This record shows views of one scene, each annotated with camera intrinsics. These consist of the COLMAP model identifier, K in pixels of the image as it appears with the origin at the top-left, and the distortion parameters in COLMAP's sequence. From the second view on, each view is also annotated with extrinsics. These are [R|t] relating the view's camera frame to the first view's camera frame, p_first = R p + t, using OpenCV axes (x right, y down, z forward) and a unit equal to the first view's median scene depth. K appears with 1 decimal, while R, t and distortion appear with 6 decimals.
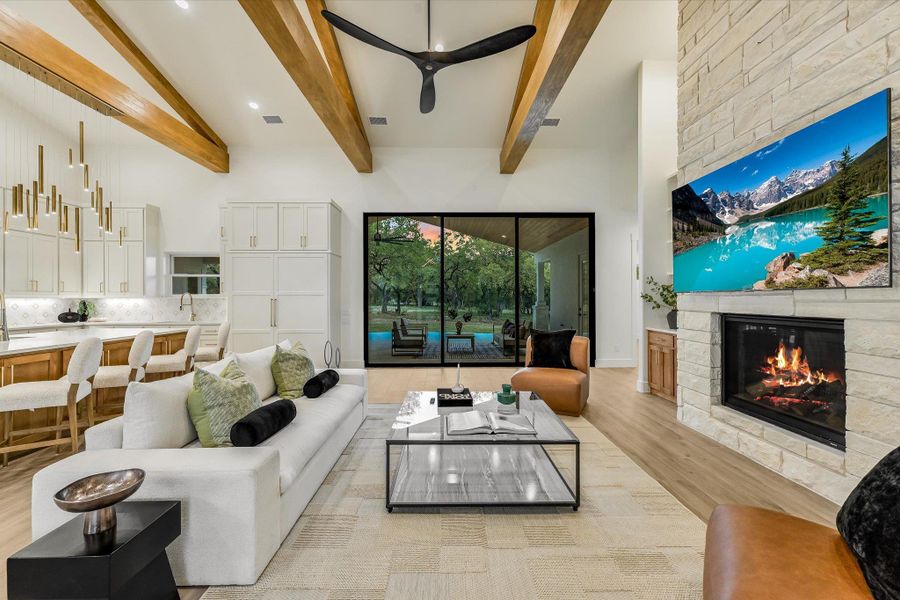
lens RADIAL K [[366.3, 0, 451.5], [0, 366.3, 297.8], [0, 0, 1]] dist [0.000824, 0.000276]
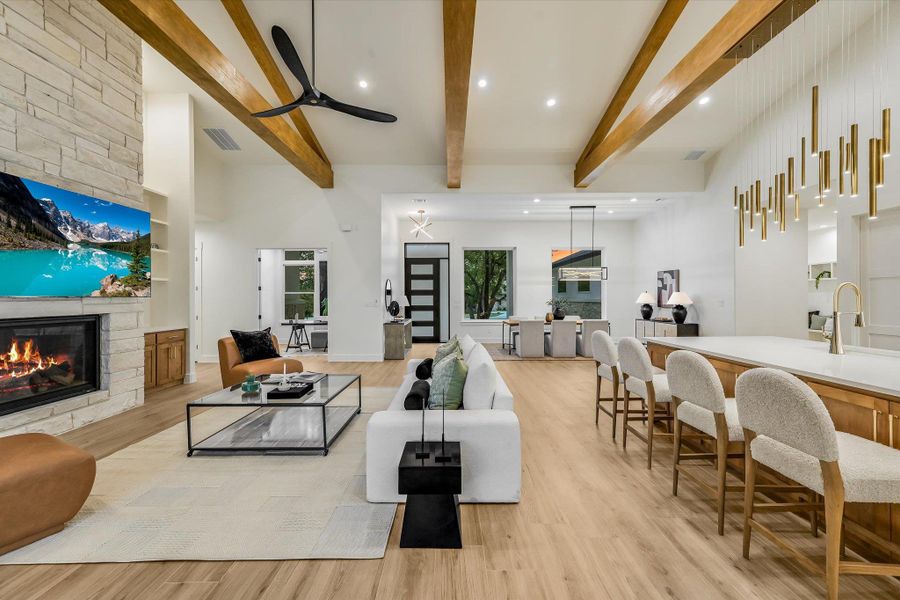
lens RADIAL K [[364.6, 0, 446.7], [0, 364.6, 298.0], [0, 0, 1]] dist [0.007139, 0.000438]
pose [[-0.999599, 0.007412, 0.027341, -0.299491], [0.007426, 0.999972, 0.000426, -0.004071], [-0.027337, 0.000629, -0.999626, 1.282640]]
